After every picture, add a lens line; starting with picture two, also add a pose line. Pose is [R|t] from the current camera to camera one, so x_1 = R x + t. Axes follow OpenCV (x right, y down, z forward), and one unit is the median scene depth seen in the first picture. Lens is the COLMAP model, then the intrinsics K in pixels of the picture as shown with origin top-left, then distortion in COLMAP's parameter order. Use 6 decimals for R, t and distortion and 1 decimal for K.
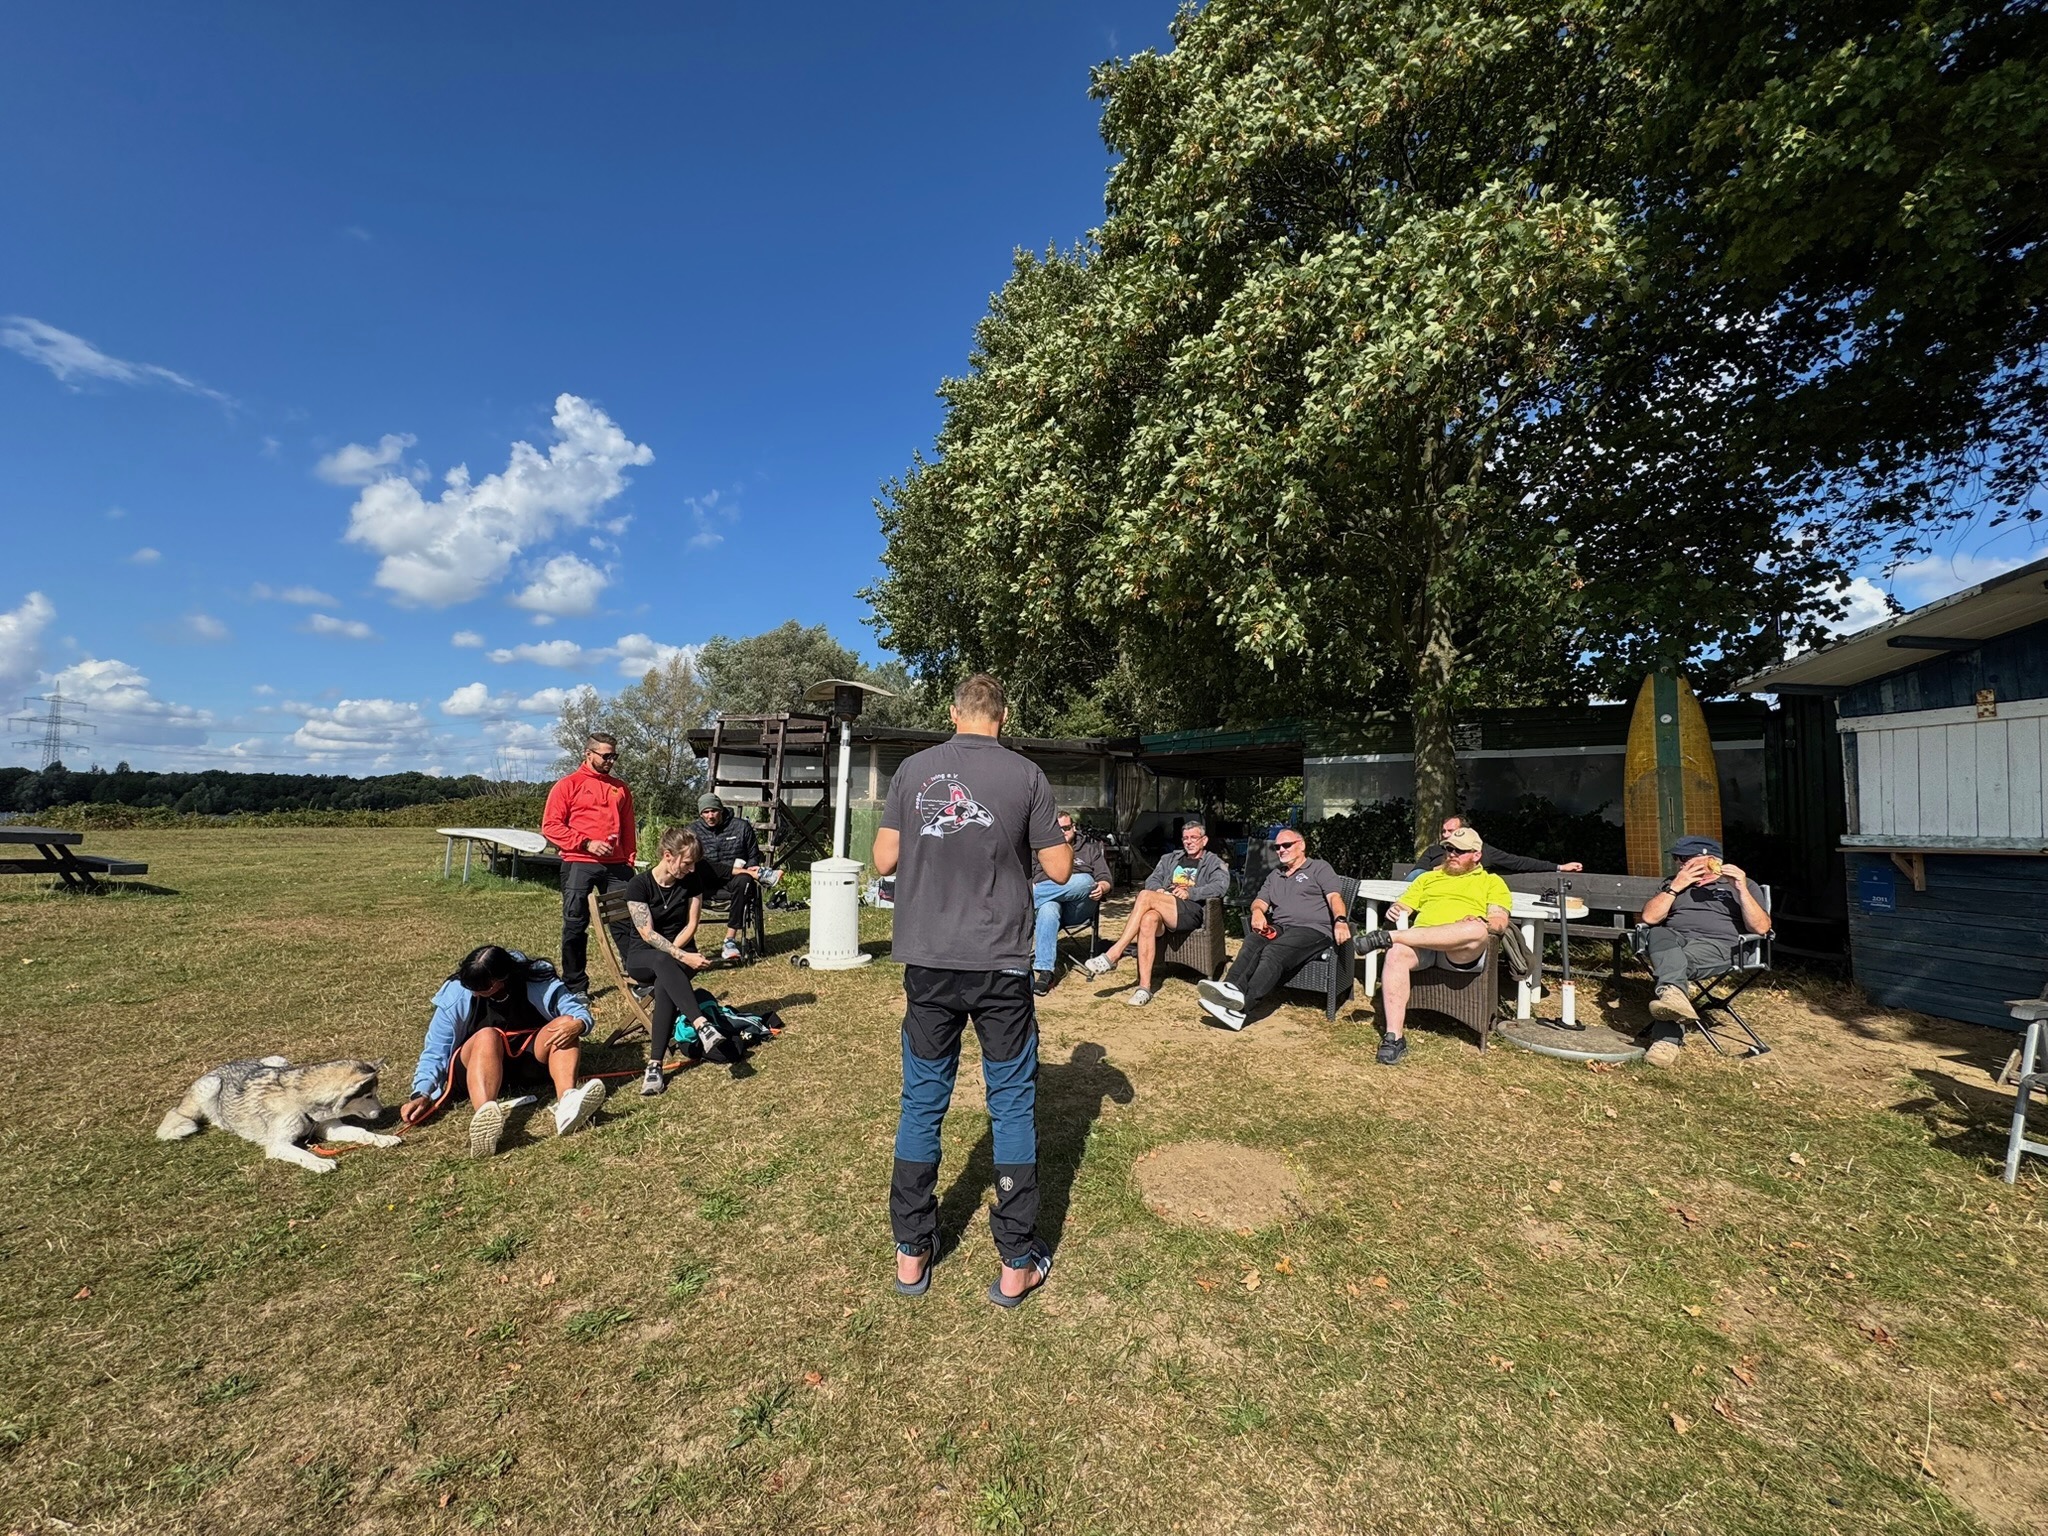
lens RADIAL K [[824.4, 0, 1024.0], [0, 824.4, 768.0], [0, 0, 1]] dist [-0.000542, -0.000033]
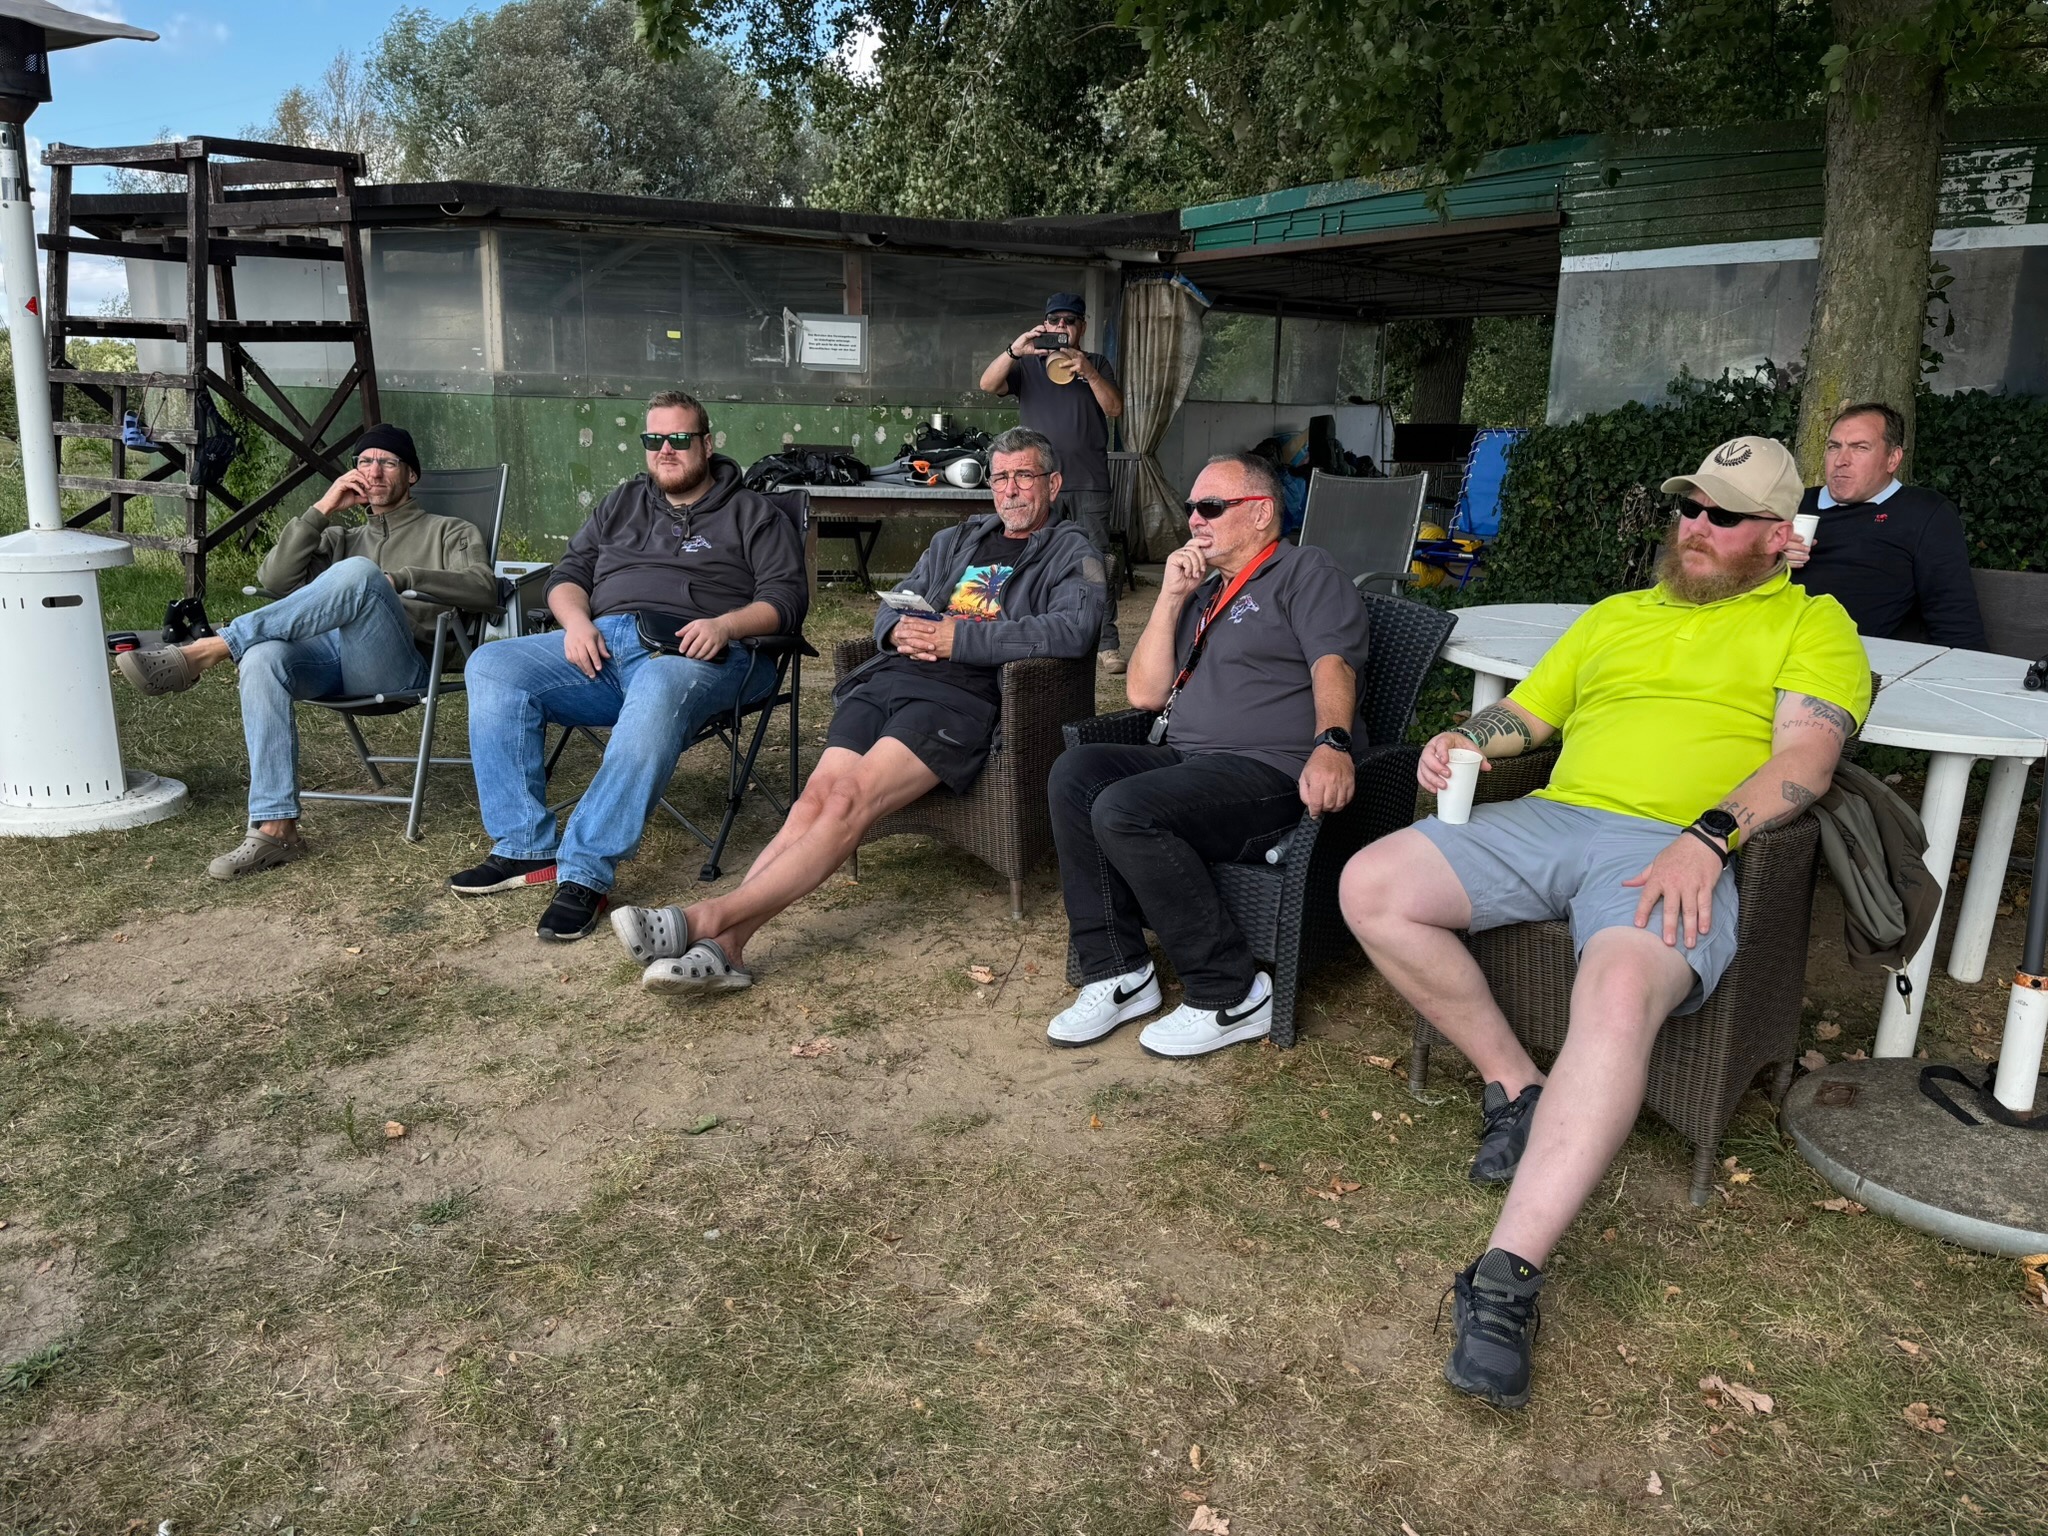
lens RADIAL K [[1678.4, 0, 1024.0], [0, 1678.4, 768.0], [0, 0, 1]] dist [-0.001024, -0.016547]
pose [[0.997630, 0.013659, -0.067440, 0.254323], [0.004496, 0.965068, 0.261960, 0.020573], [0.068663, -0.261642, 0.962719, 0.314842]]
